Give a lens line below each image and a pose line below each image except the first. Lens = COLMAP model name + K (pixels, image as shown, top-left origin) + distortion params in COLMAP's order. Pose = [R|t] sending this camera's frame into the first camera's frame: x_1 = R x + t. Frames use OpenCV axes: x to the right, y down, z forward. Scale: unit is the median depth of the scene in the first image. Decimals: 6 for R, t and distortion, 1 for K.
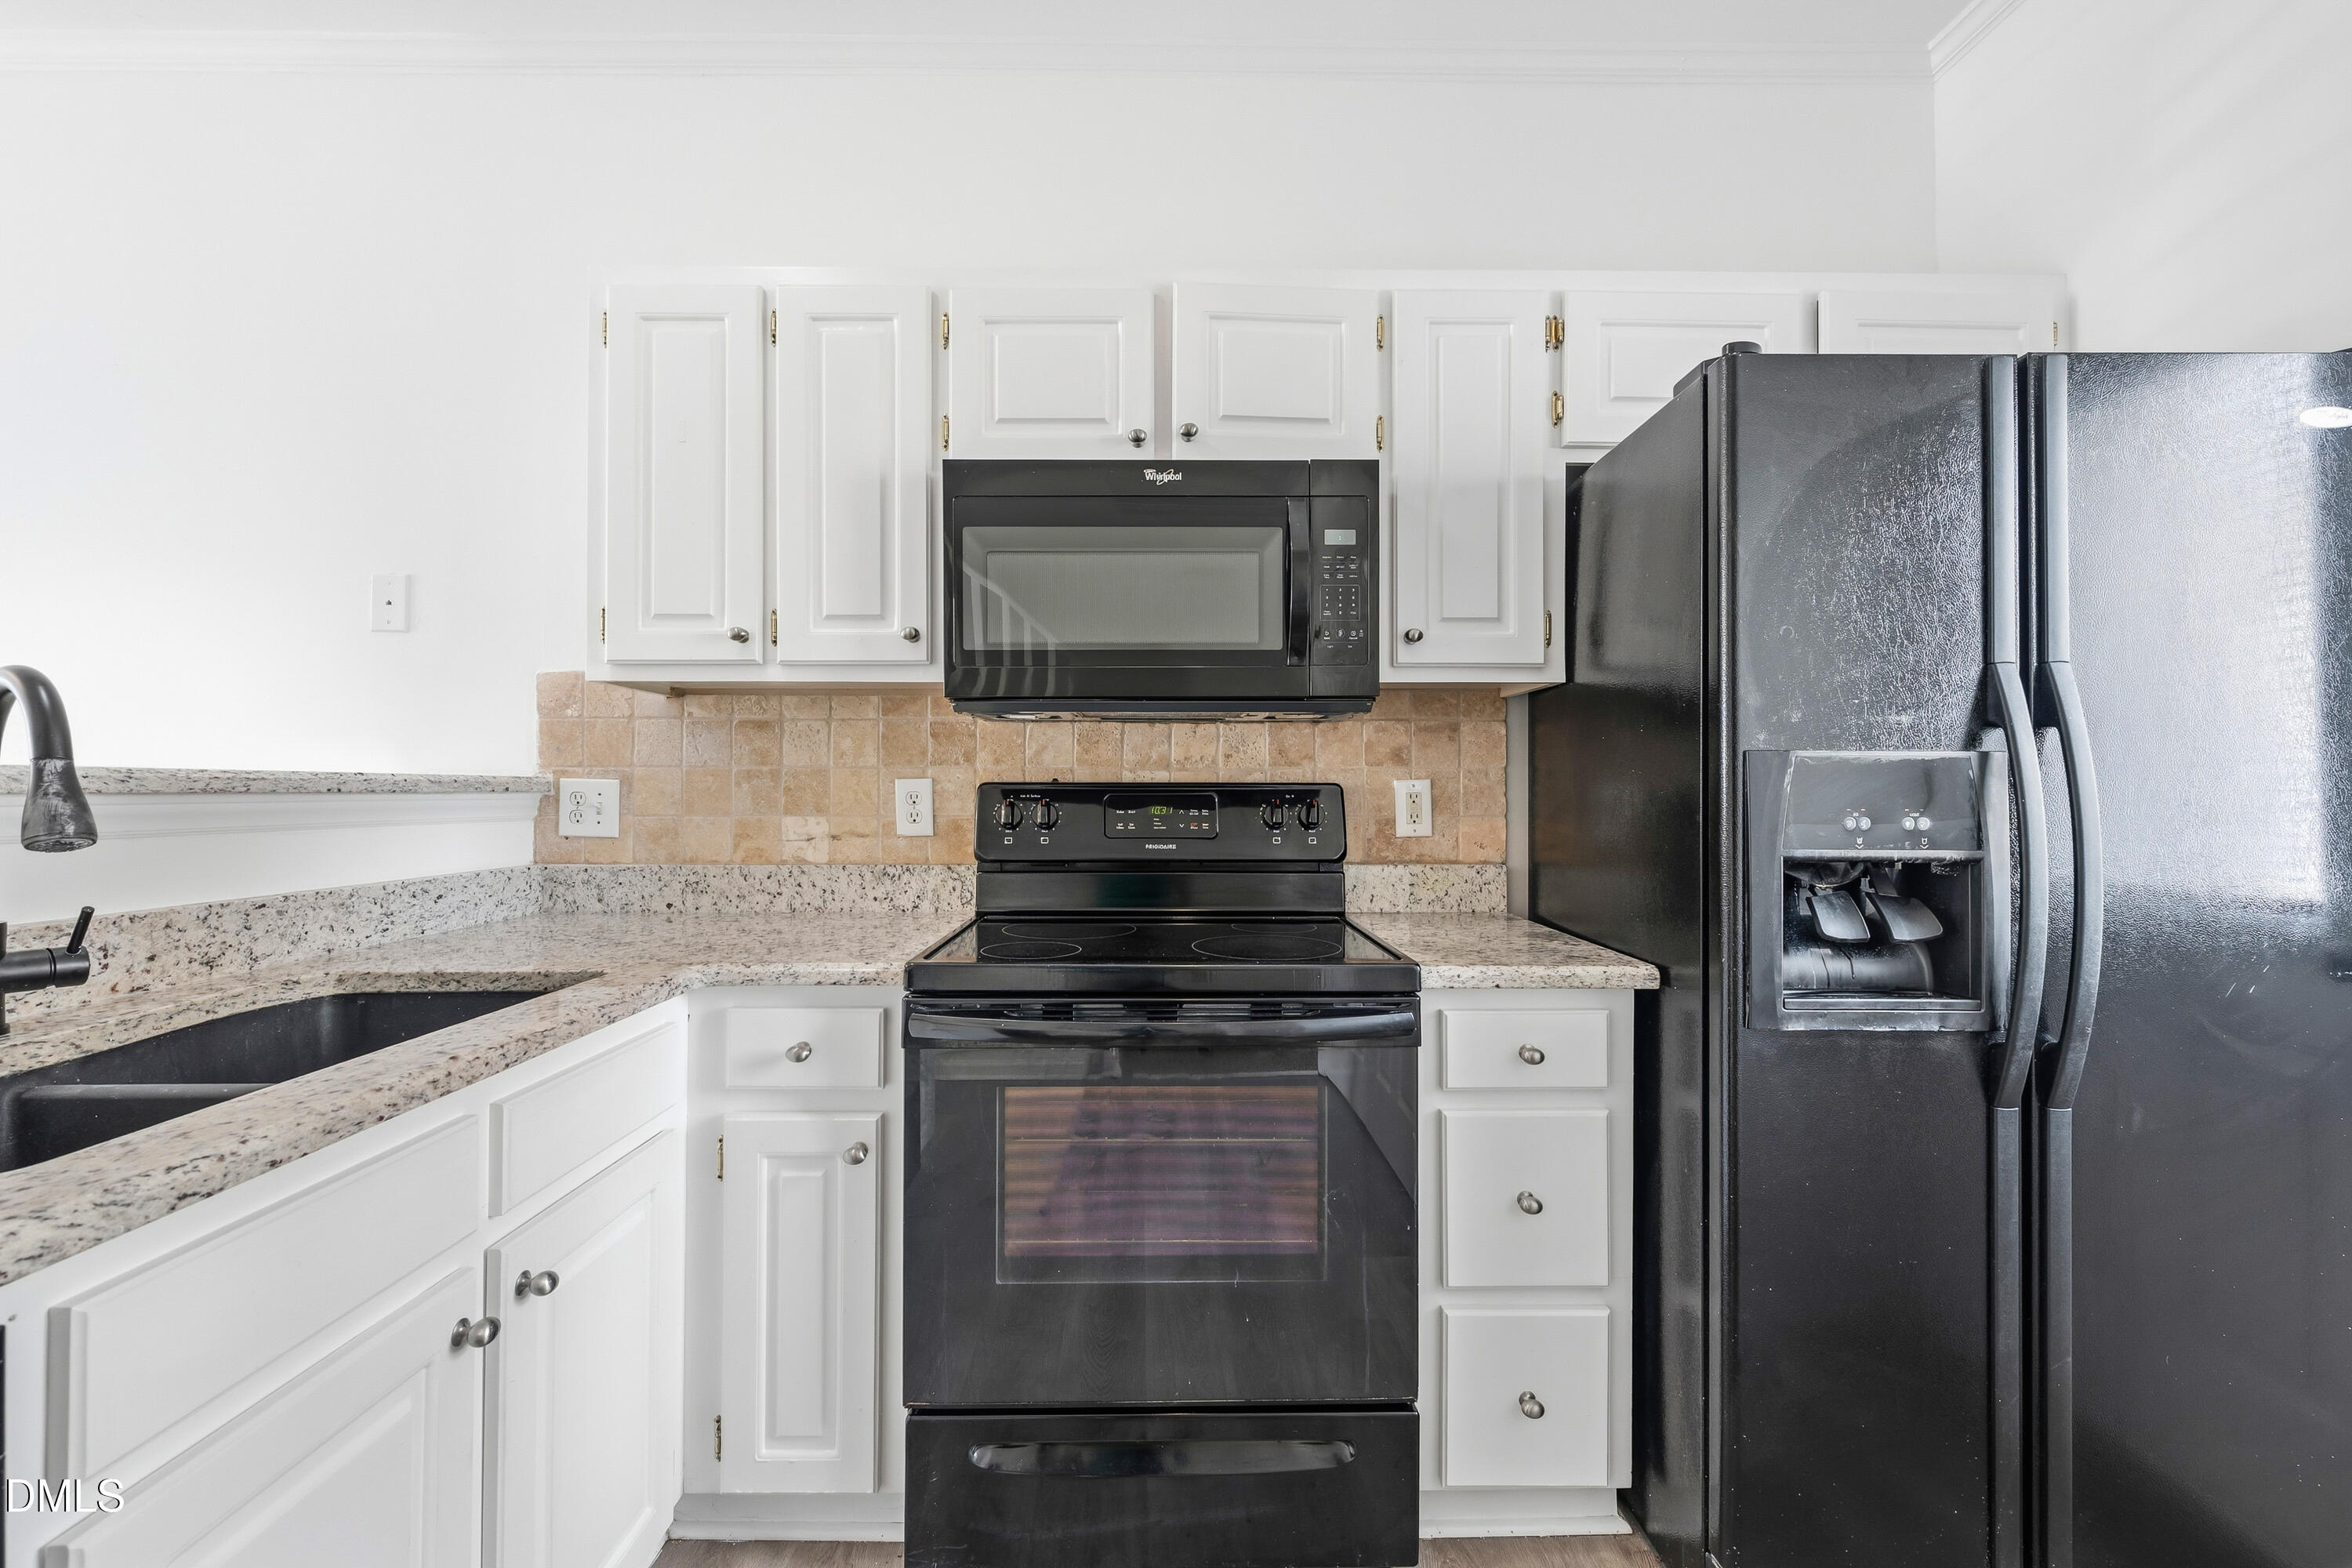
lens RADIAL K [[962.3, 0, 1173.6], [0, 962.3, 782.7], [0, 0, 1]] dist [-0.002103, -0.000141]
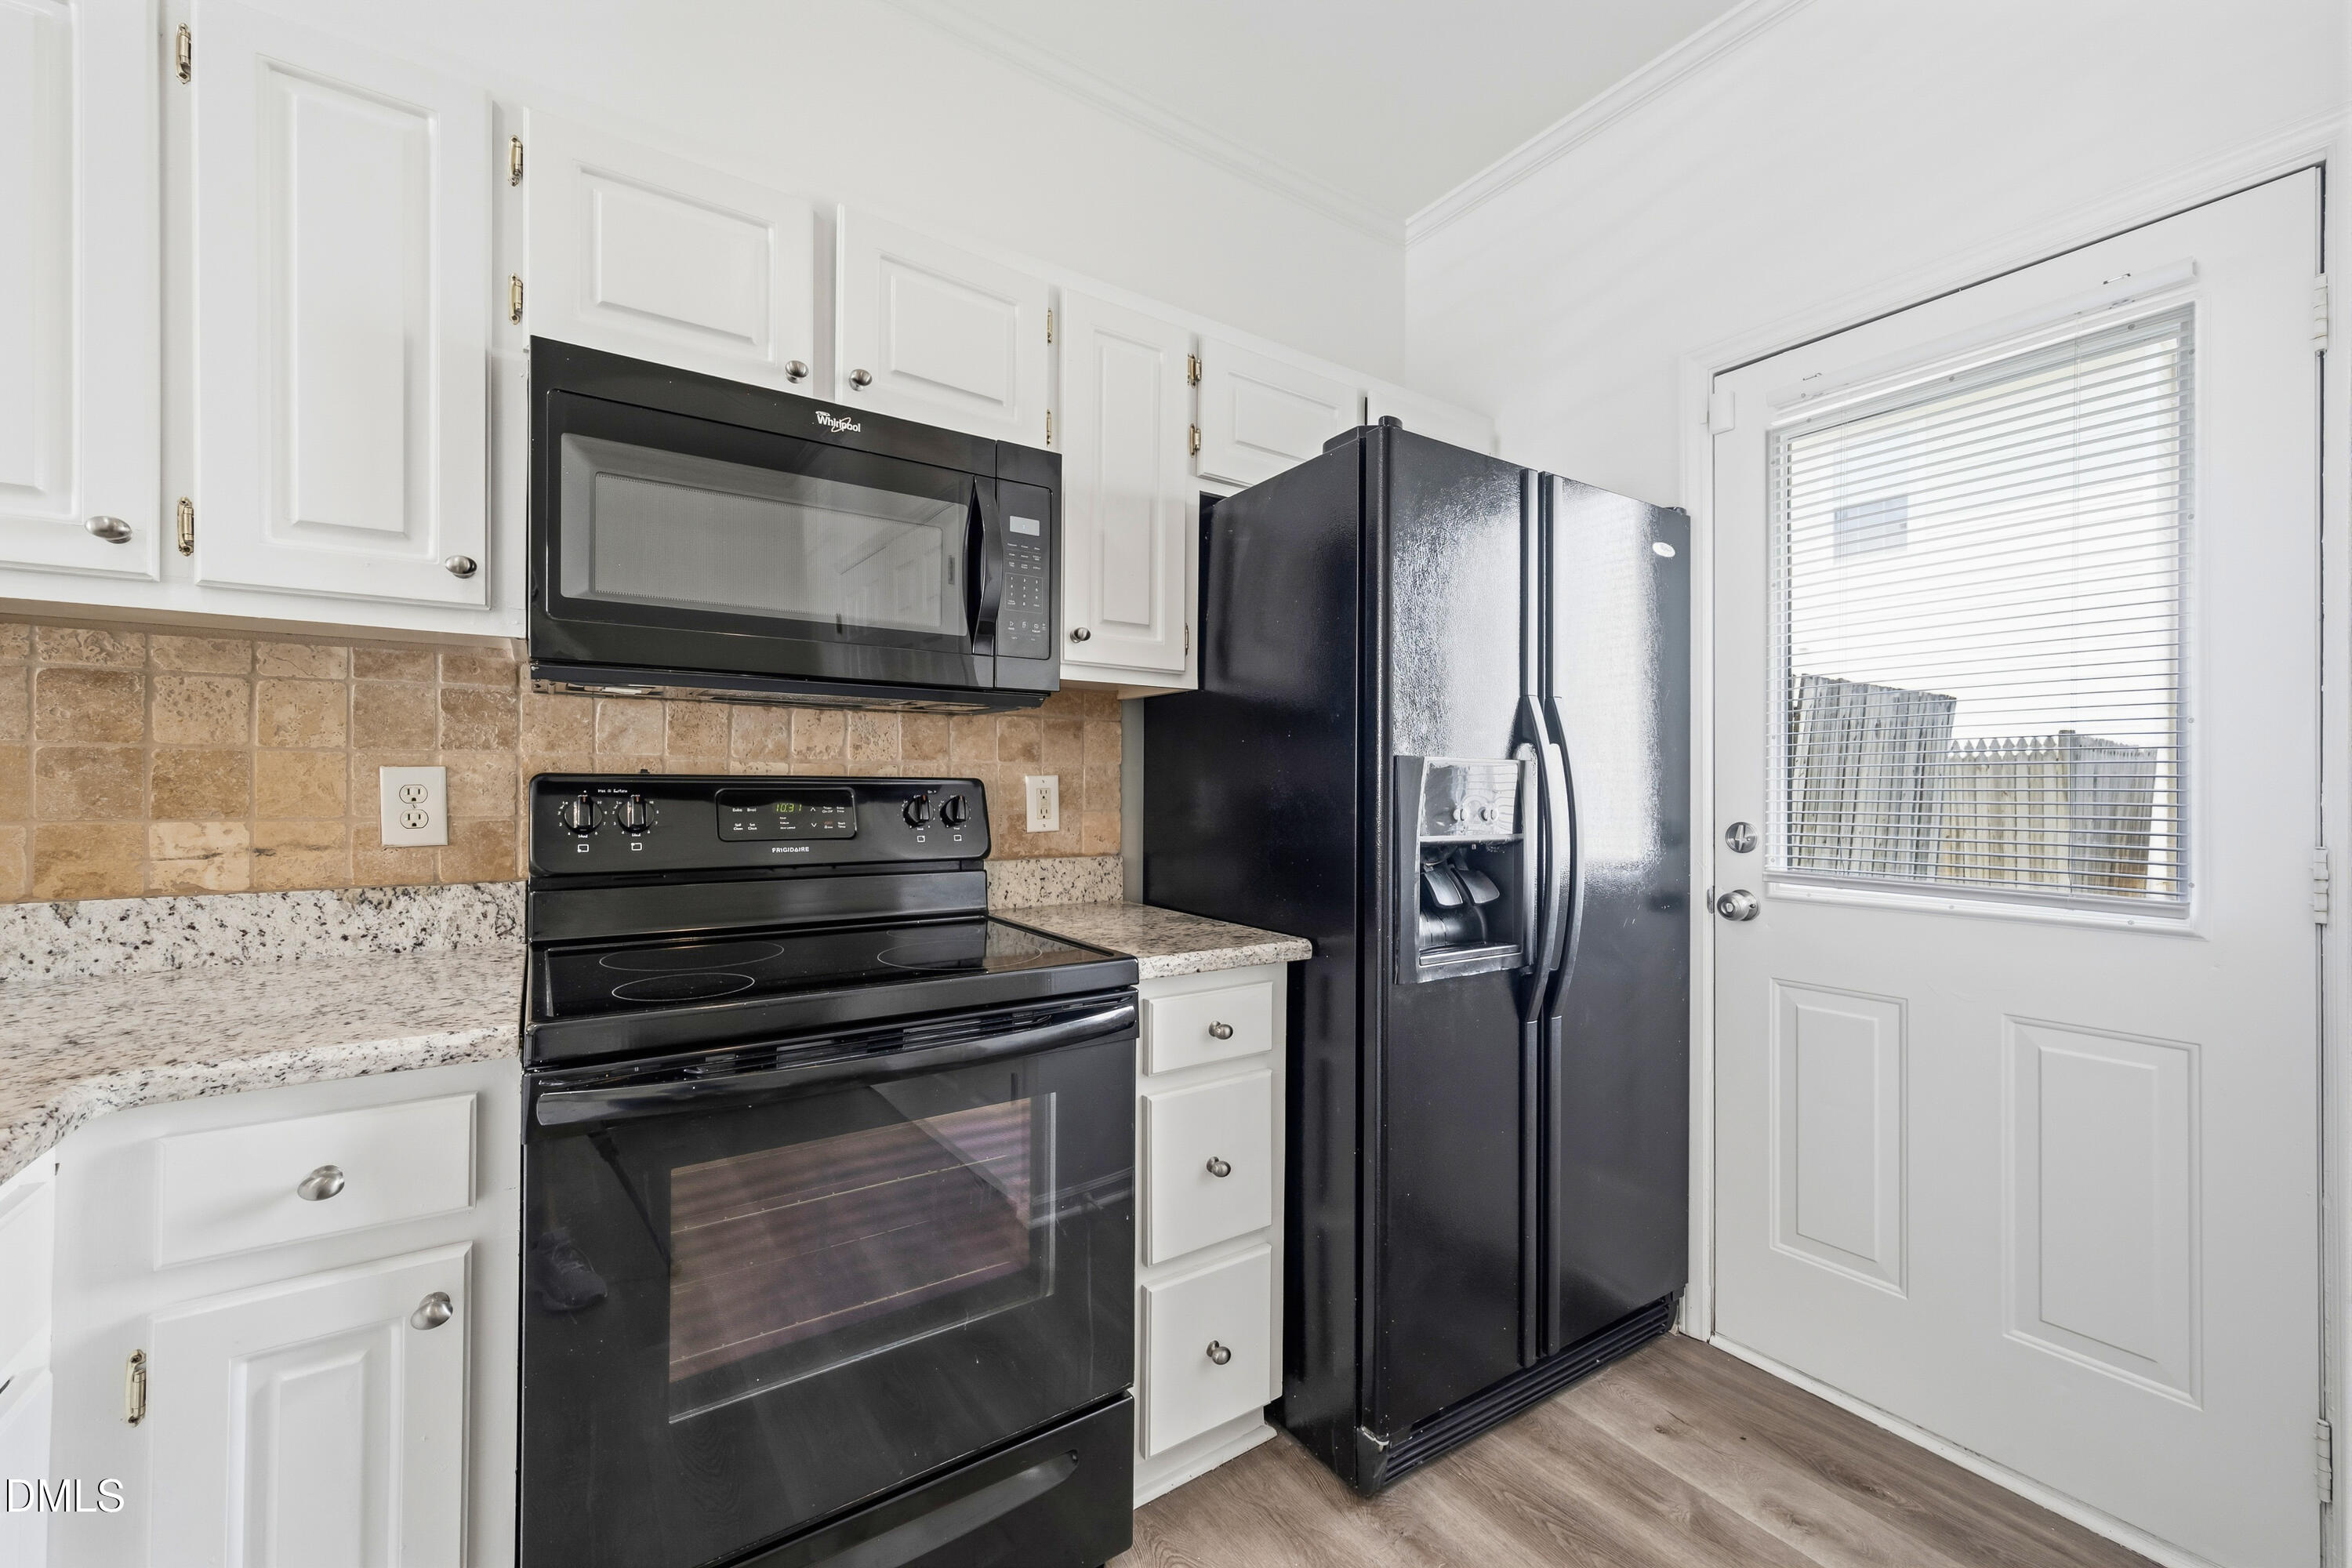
lens RADIAL K [[921.0, 0, 1167.8], [0, 921.0, 783.8], [0, 0, 1]] dist [0.001180, 0.000174]
pose [[0.839544, 0.006036, 0.543259, -0.196741], [-0.010179, 0.999938, 0.004620, -0.000250], [-0.543197, -0.009409, 0.839553, 0.128968]]
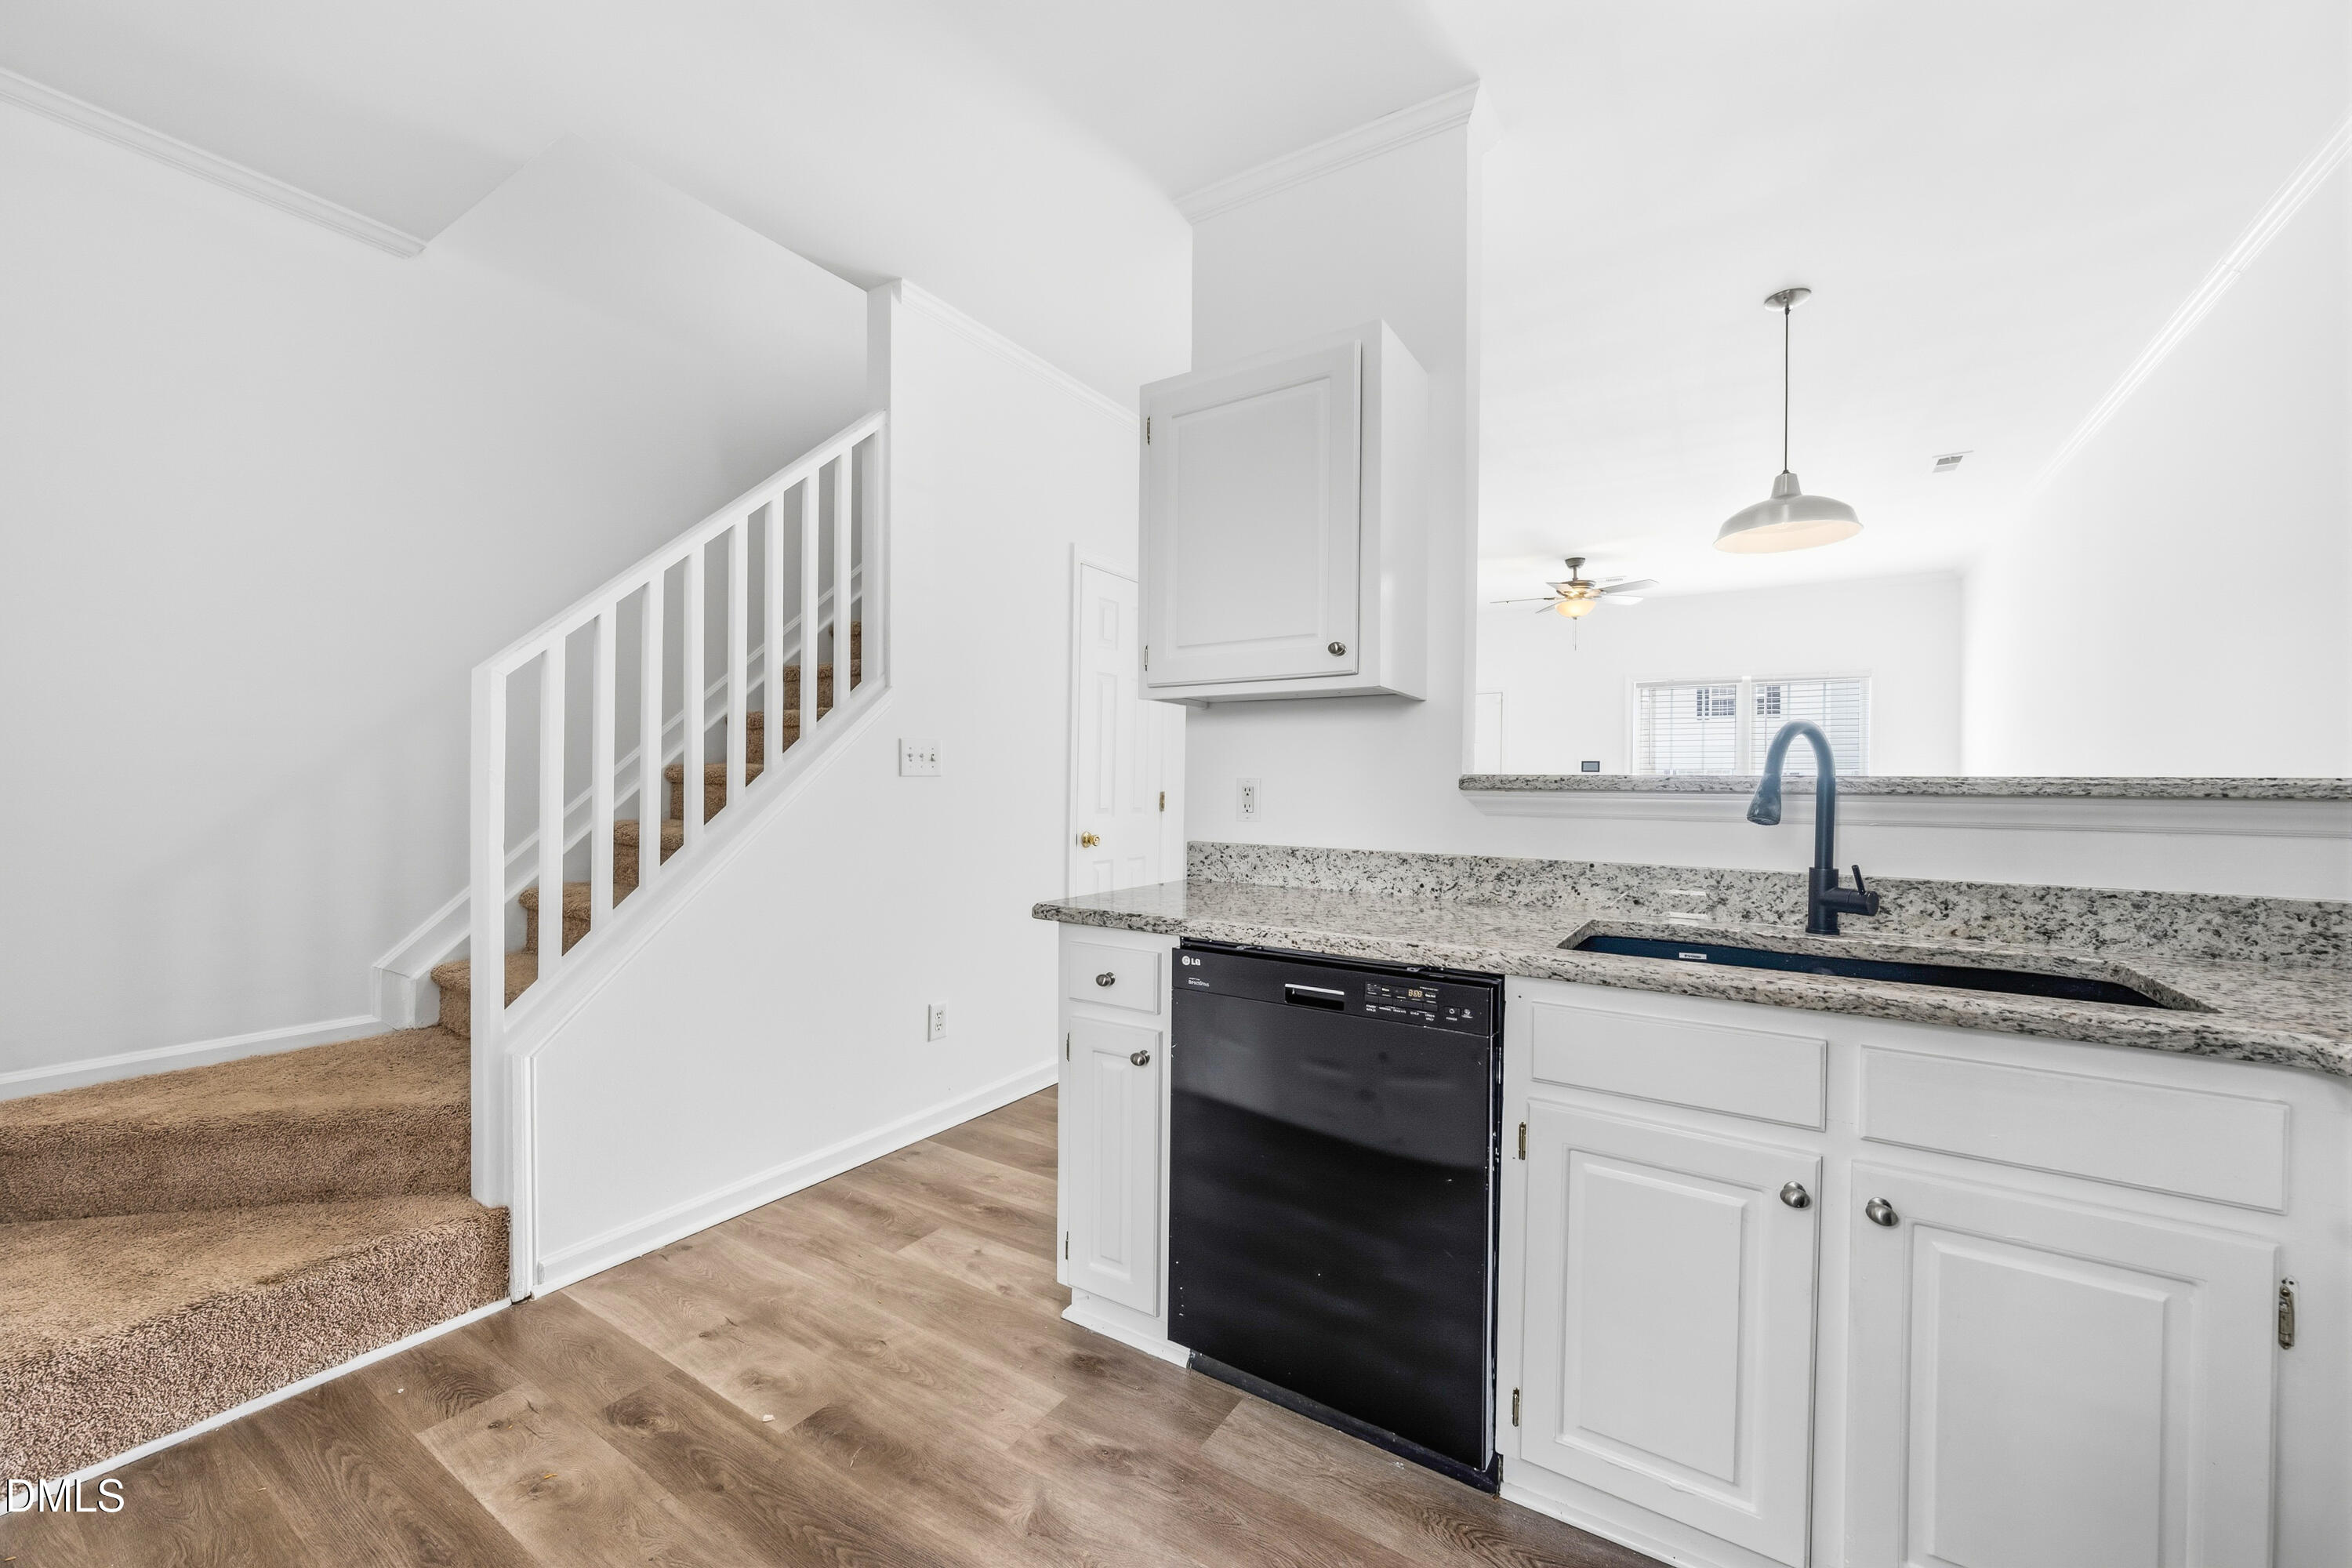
lens RADIAL K [[920.0, 0, 1178.6], [0, 920.0, 785.8], [0, 0, 1]] dist [-0.001487, -0.000021]
pose [[-0.549461, -0.004890, -0.835505, 0.435219], [-0.004053, 0.999987, -0.003187, 0.004162], [0.835510, 0.001635, -0.549473, 0.519783]]
